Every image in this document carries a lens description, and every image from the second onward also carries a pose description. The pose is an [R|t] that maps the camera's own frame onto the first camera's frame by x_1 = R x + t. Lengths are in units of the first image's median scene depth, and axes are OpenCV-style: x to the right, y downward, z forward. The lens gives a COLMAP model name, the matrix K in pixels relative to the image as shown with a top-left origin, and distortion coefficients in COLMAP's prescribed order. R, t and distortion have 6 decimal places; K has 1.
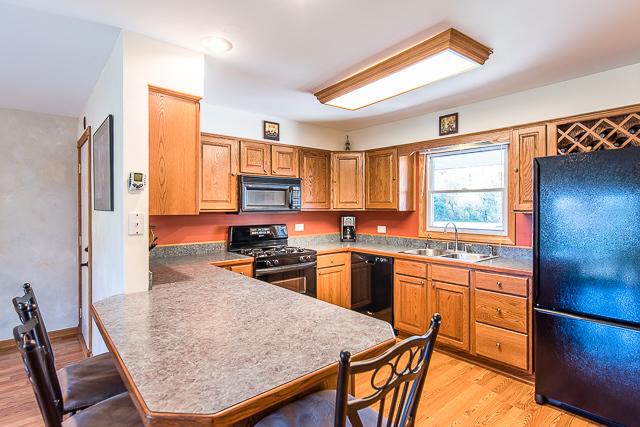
lens RADIAL K [[331.7, 0, 321.8], [0, 331.7, 210.4], [0, 0, 1]] dist [0.000877, 0.000324]
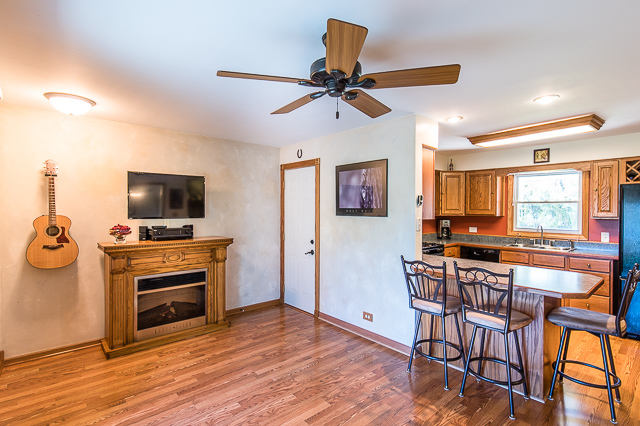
lens RADIAL K [[332.6, 0, 320.0], [0, 332.6, 214.6], [0, 0, 1]] dist [0.002962, -0.000952]
pose [[0.999227, 0.006208, 0.038823, -0.575531], [-0.006479, 0.999955, 0.006863, -0.010523], [-0.038779, -0.007109, 0.999223, -0.363221]]
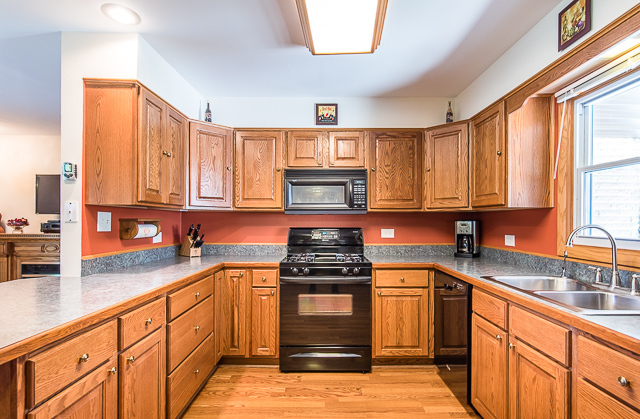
lens RADIAL K [[328.1, 0, 342.9], [0, 328.1, 223.6], [0, 0, 1]] dist [0.002779, 0.000658]
pose [[0.763426, 0.004906, -0.645877, 0.403501], [-0.010973, 0.999925, -0.005375, 0.038367], [0.645802, 0.011190, 0.763423, 0.390669]]
